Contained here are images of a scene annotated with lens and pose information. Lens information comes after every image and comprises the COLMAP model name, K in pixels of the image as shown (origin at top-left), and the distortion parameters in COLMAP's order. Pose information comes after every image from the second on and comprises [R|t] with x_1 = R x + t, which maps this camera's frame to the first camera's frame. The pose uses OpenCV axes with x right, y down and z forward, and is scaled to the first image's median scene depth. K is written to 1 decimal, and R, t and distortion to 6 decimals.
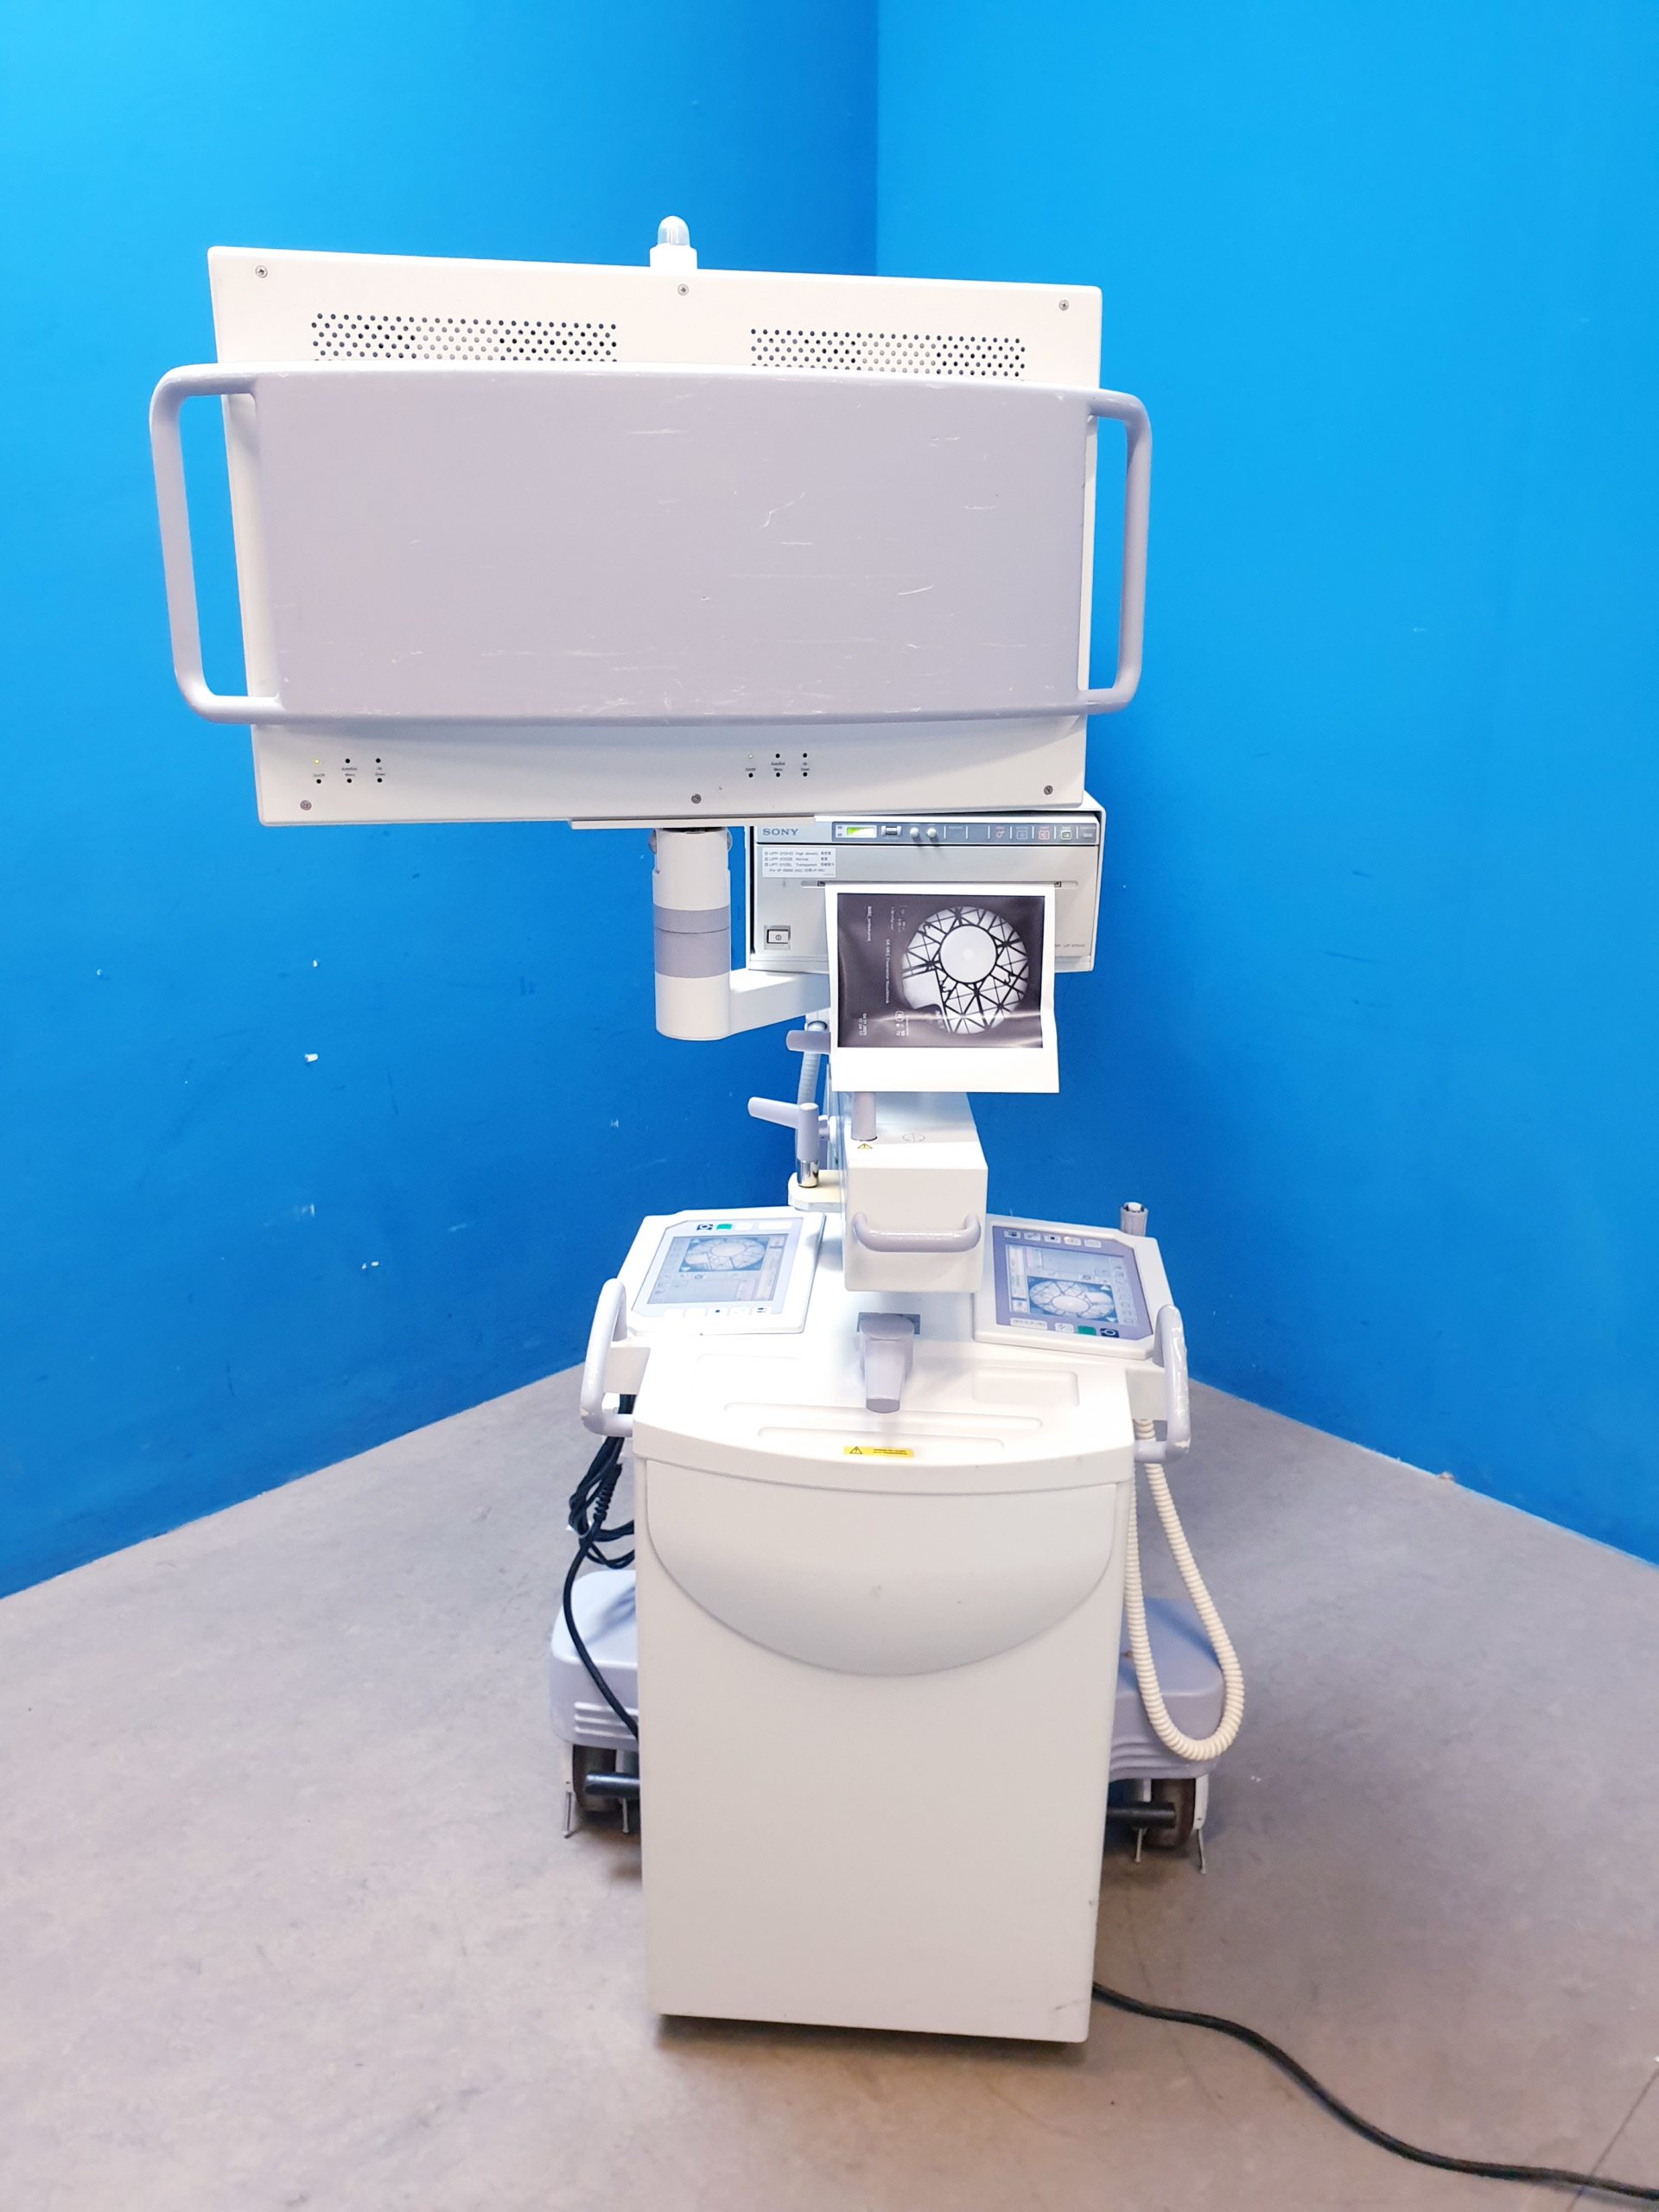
lens RADIAL K [[1709.0, 0, 829.5], [0, 1709.0, 1106.0], [0, 0, 1]] dist [0.008892, -0.006089]
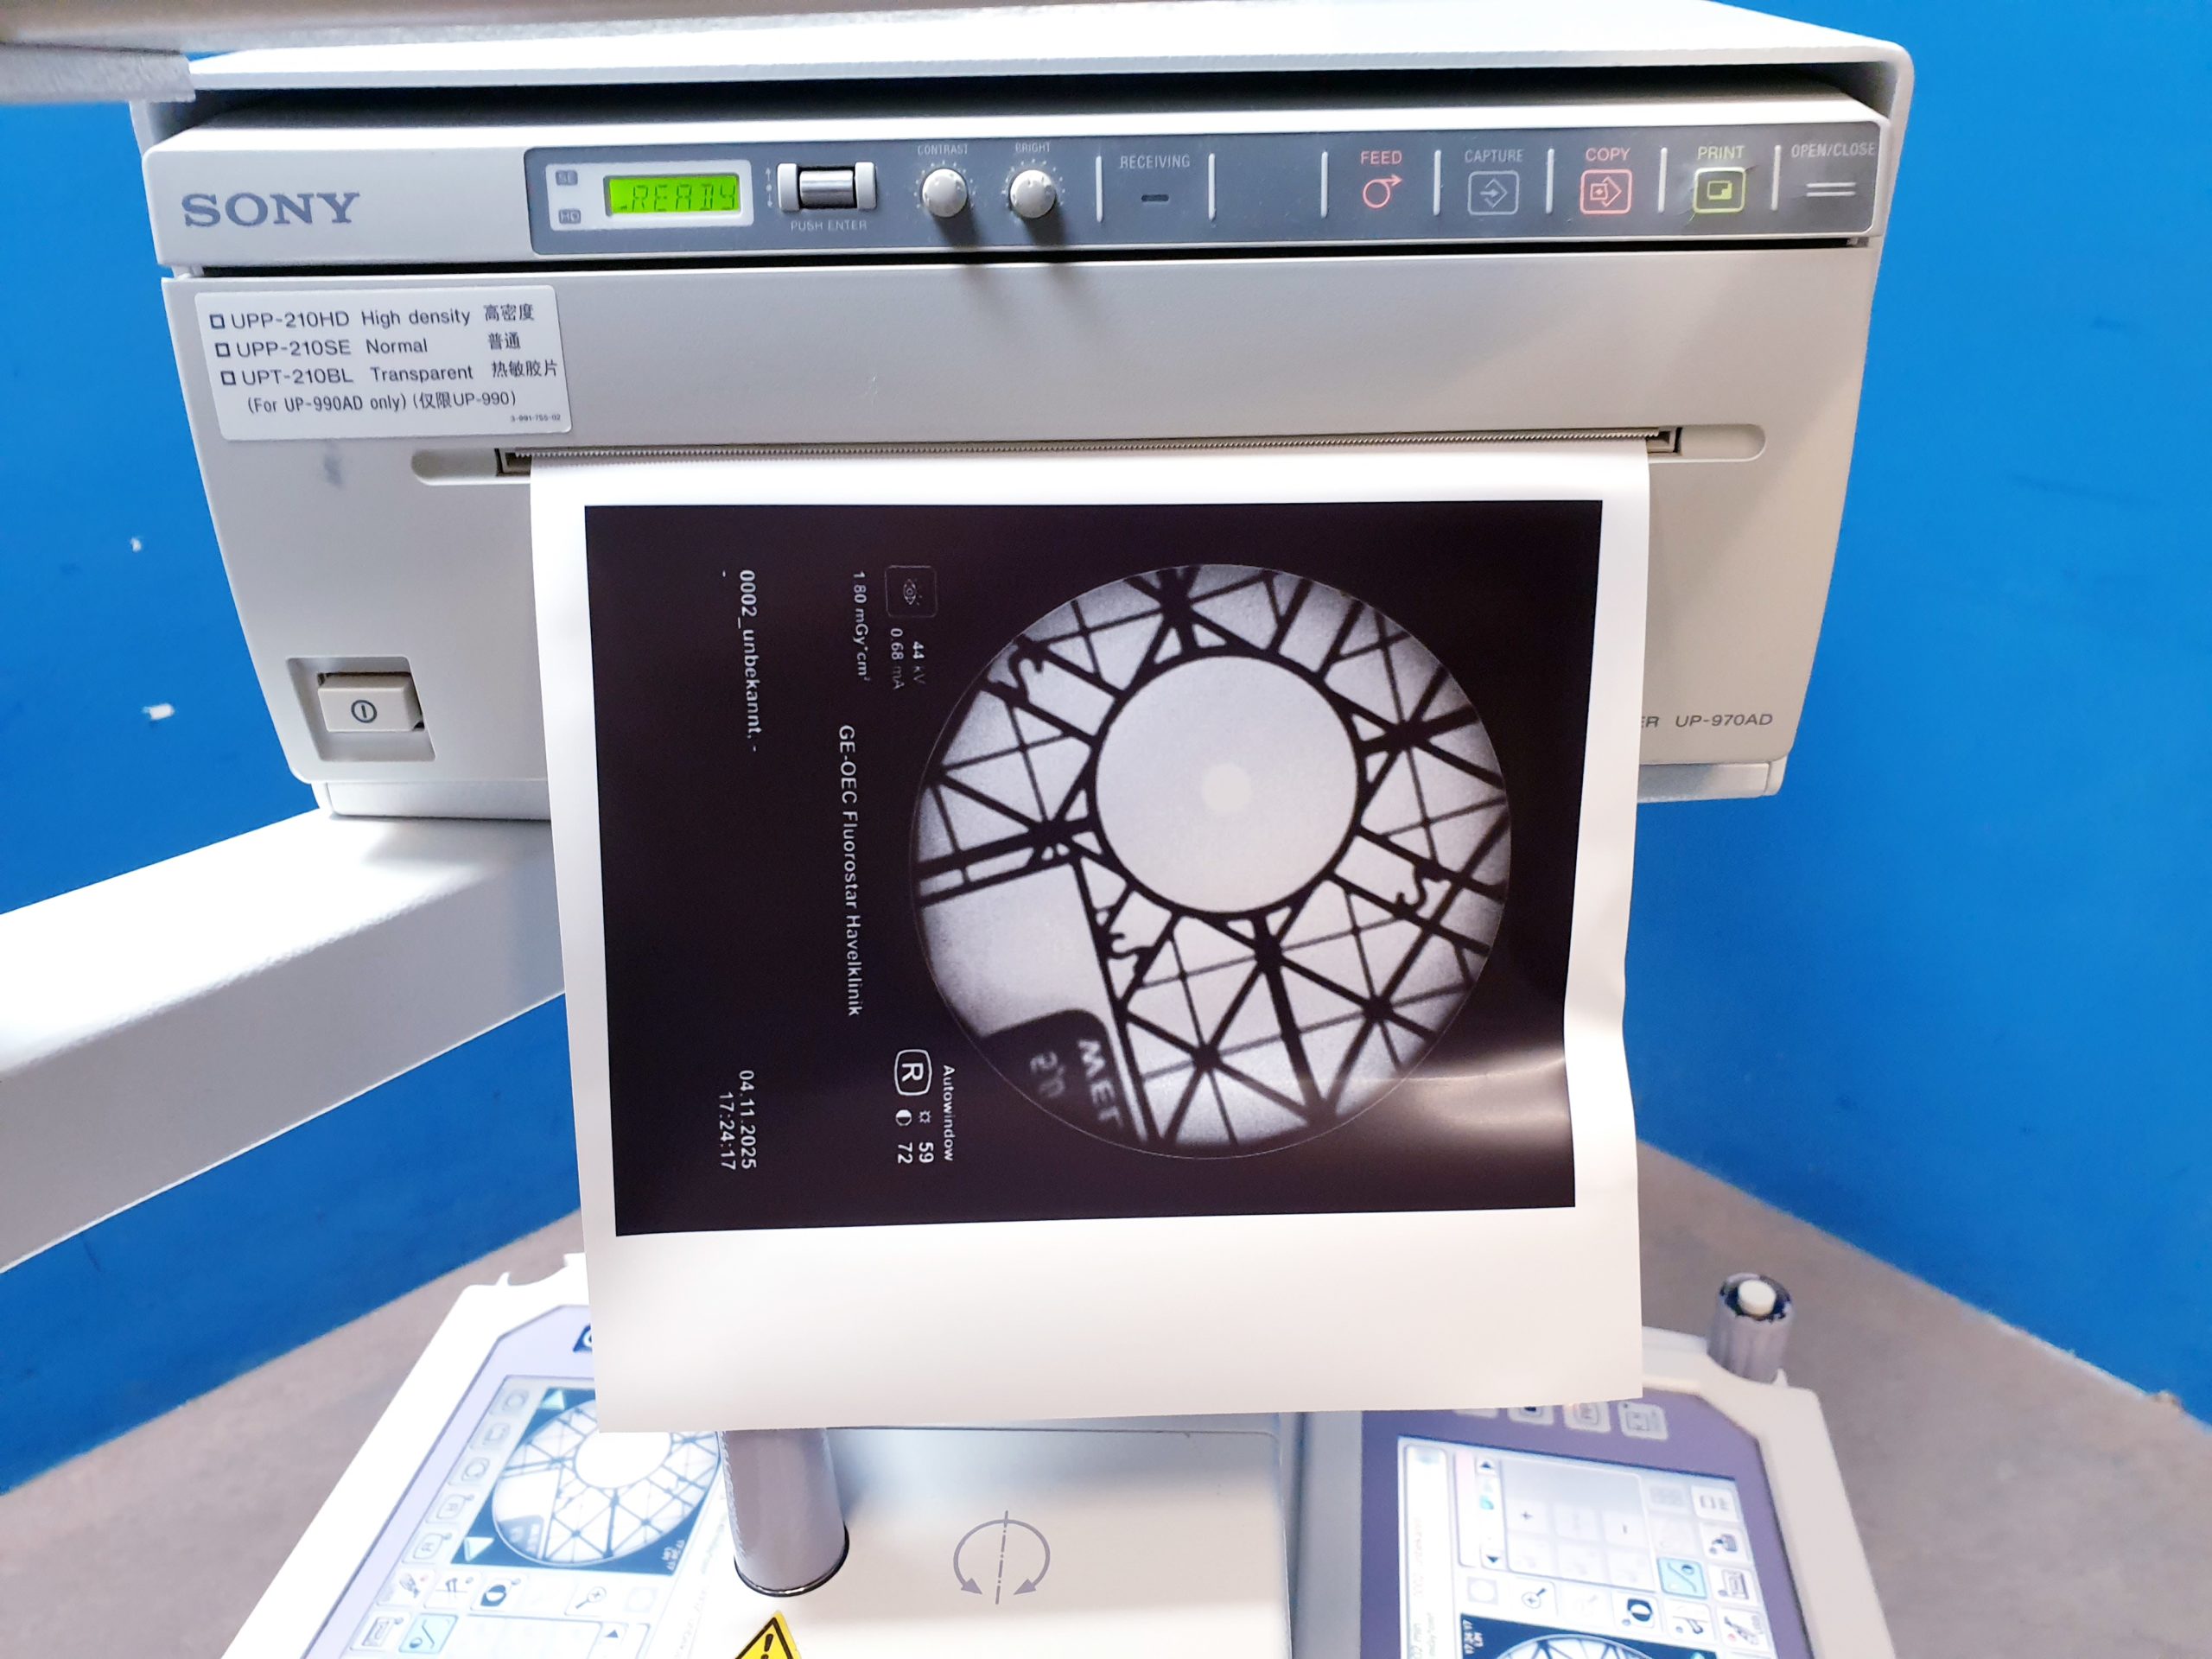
lens RADIAL K [[1696.9, 0, 1106.0], [0, 1696.9, 829.5], [0, 0, 1]] dist [0.005088, -0.001462]
pose [[0.997389, -0.002876, -0.072158, 0.081381], [0.013470, 0.989081, 0.146755, -0.114722], [0.070948, -0.147344, 0.986537, 0.788902]]
